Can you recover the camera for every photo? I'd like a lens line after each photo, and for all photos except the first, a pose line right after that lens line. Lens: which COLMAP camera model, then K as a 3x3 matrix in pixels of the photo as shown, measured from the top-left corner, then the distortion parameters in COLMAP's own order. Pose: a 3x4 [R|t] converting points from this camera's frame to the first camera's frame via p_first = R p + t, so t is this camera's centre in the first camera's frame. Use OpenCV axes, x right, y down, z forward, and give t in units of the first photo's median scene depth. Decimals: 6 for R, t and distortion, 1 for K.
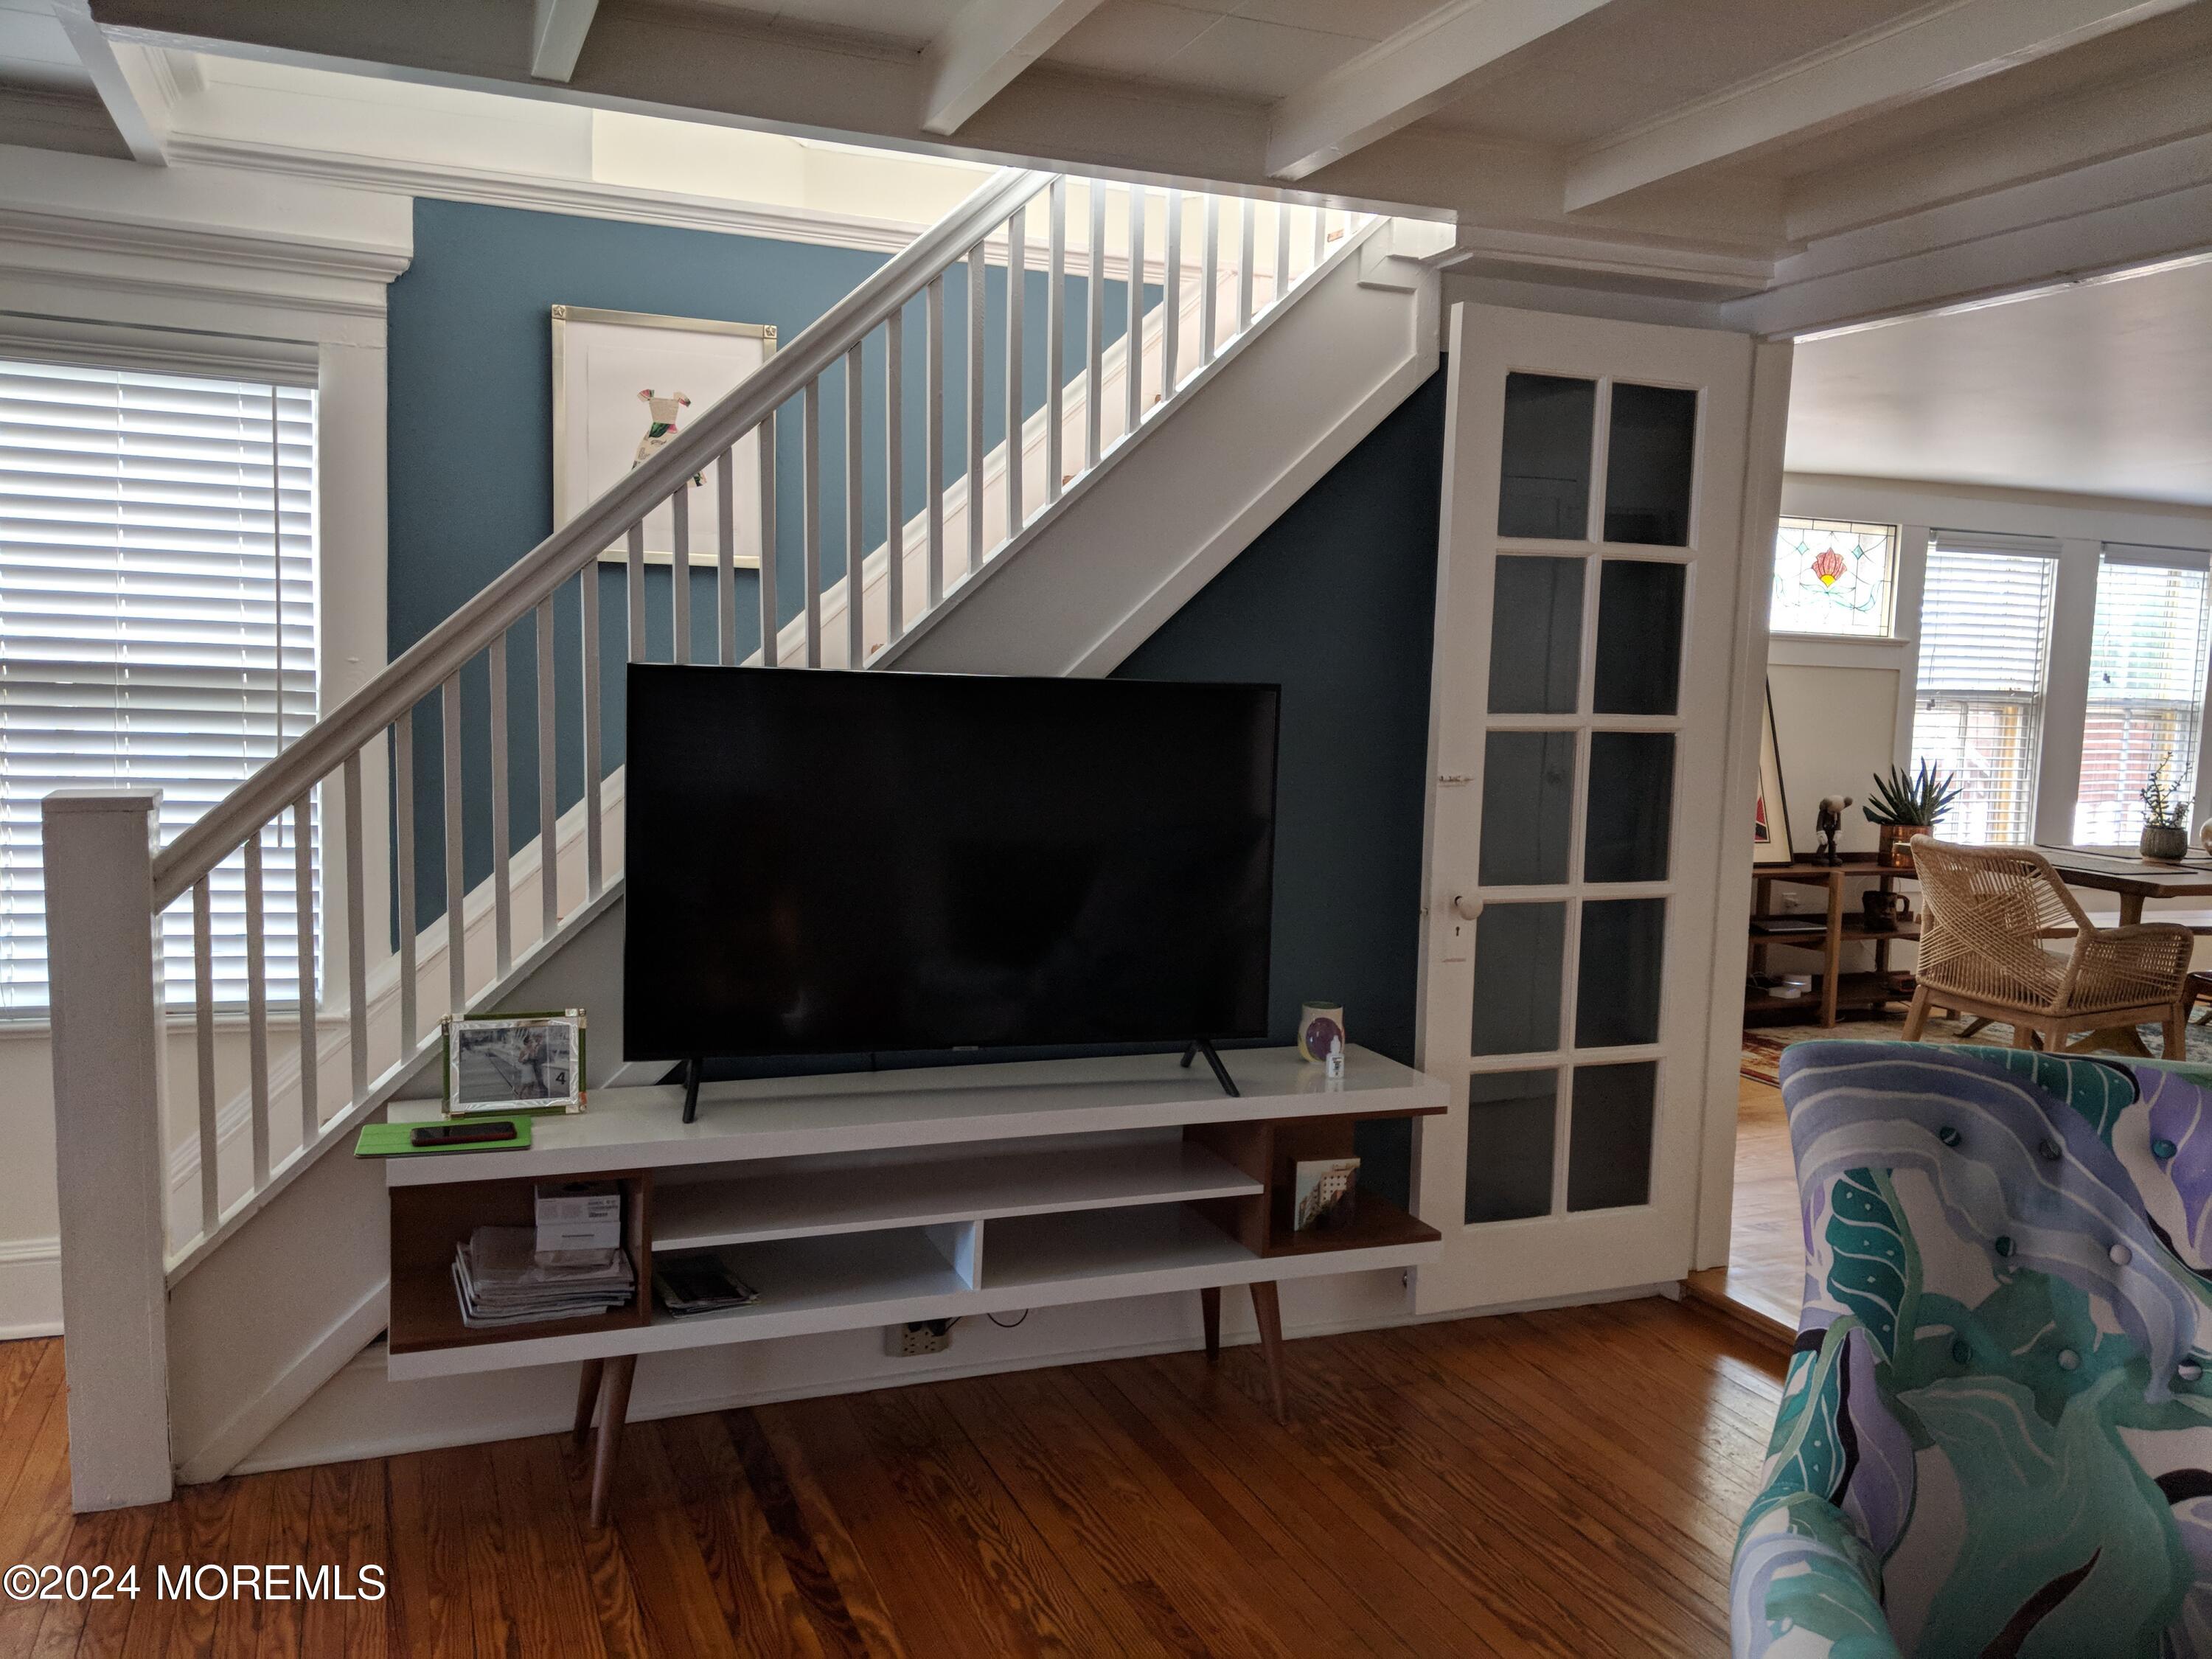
lens RADIAL K [[1759.5, 0, 1113.8], [0, 1759.5, 834.5], [0, 0, 1]] dist [0.027975, -0.064297]
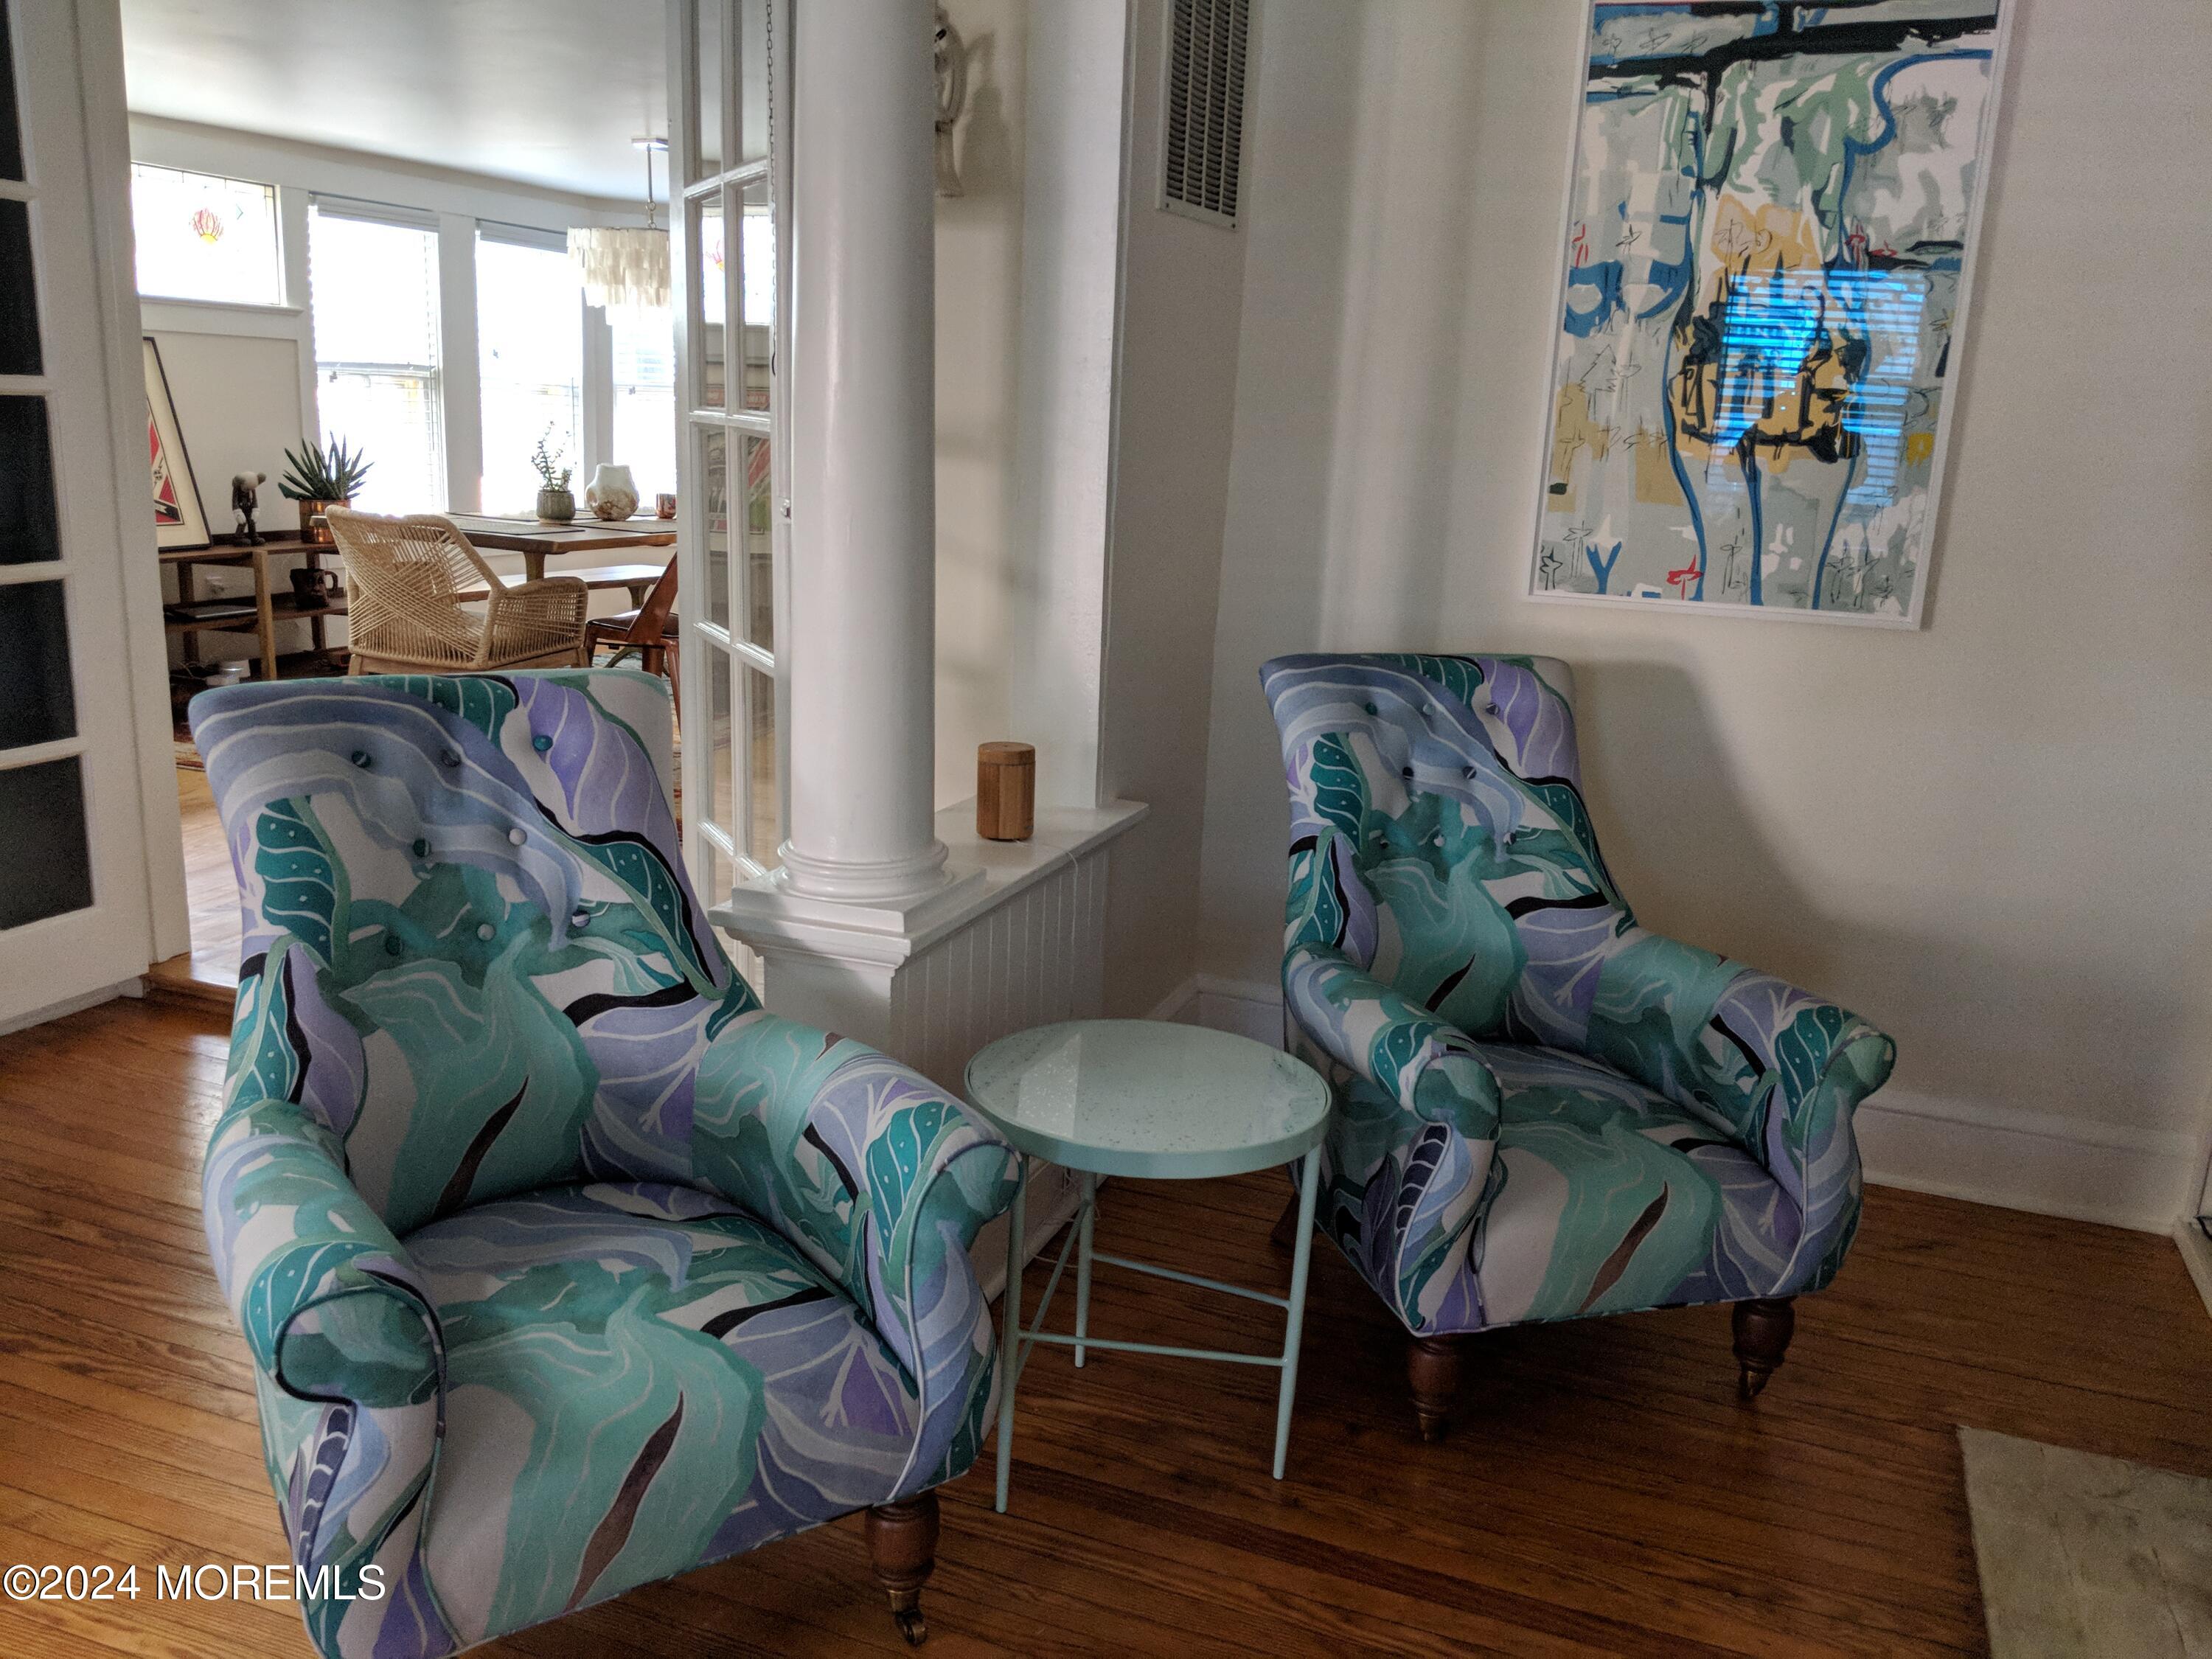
lens RADIAL K [[1759.5, 0, 1113.8], [0, 1759.5, 834.5], [0, 0, 1]] dist [0.027975, -0.064297]
pose [[0.674515, -0.175230, 0.717164, -0.000122], [0.047738, 0.979742, 0.194488, 0.014732], [-0.736716, -0.096949, 0.669217, -0.037832]]
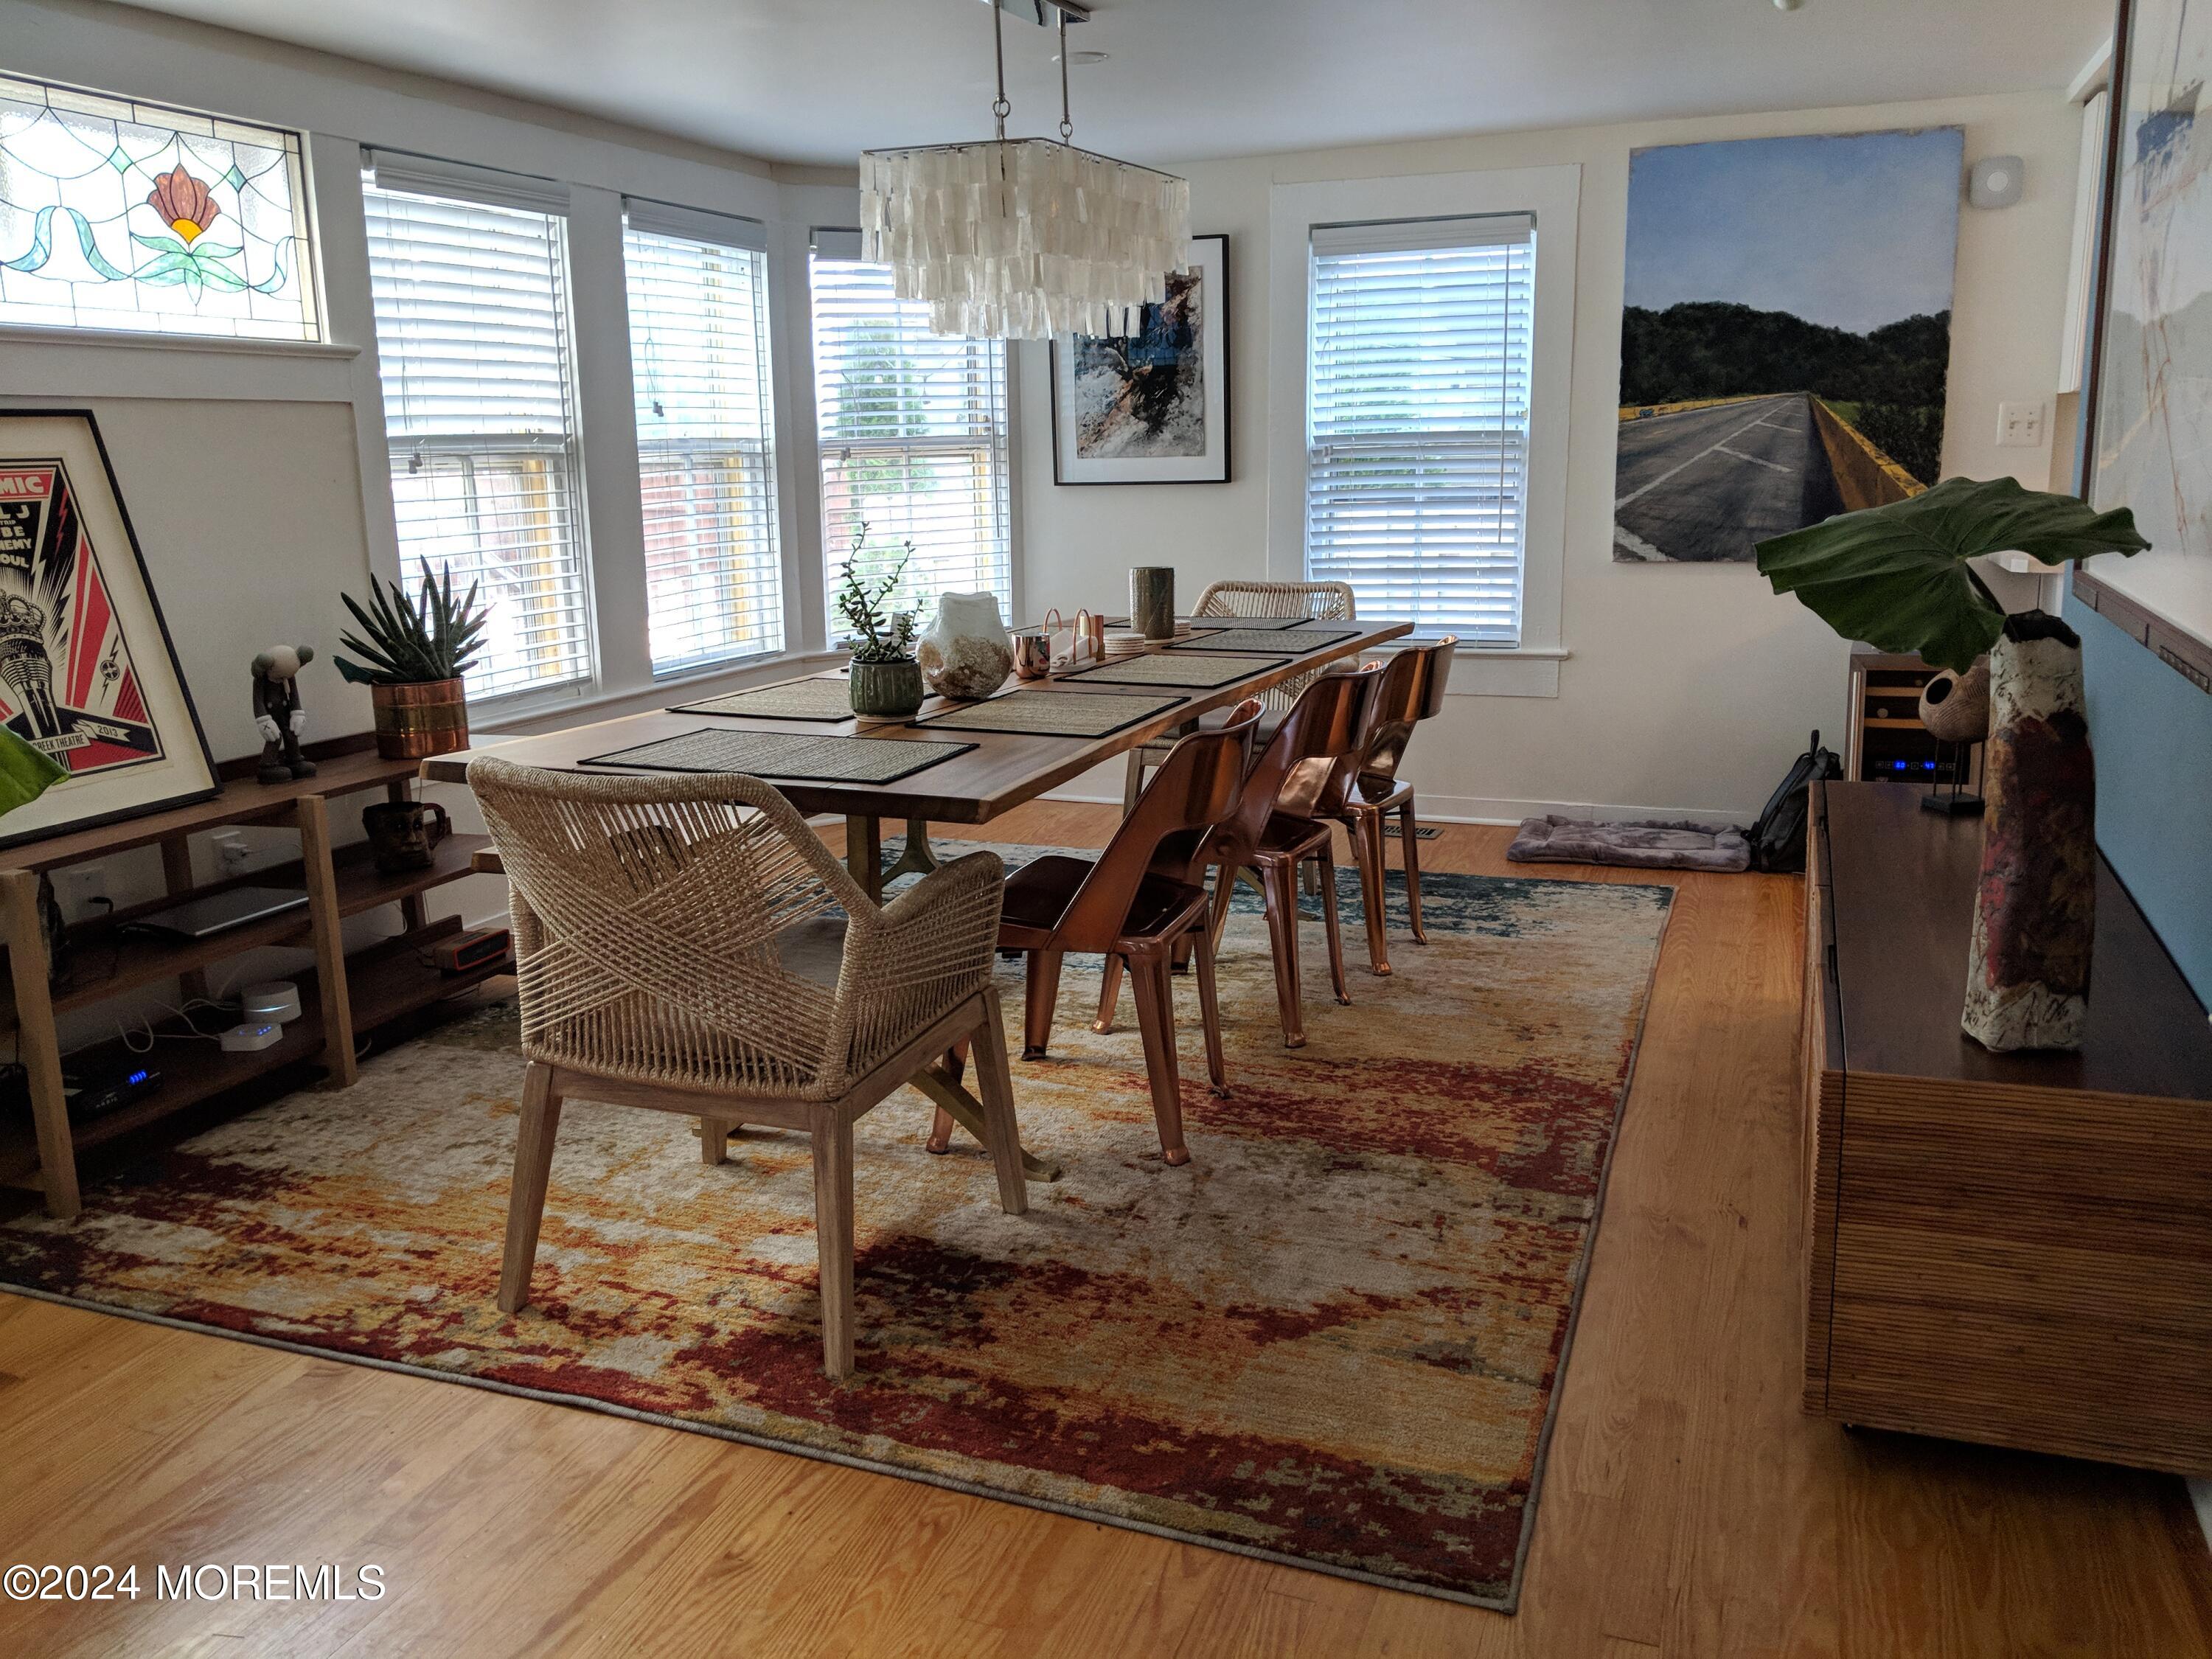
lens RADIAL K [[1776.6, 0, 1108.3], [0, 1776.6, 820.4], [0, 0, 1]] dist [0.006115, -0.005205]
pose [[0.678847, -0.195274, 0.707838, 0.385557], [0.109793, 0.980147, 0.165101, -0.063703], [-0.726025, -0.034362, 0.686809, 0.915760]]
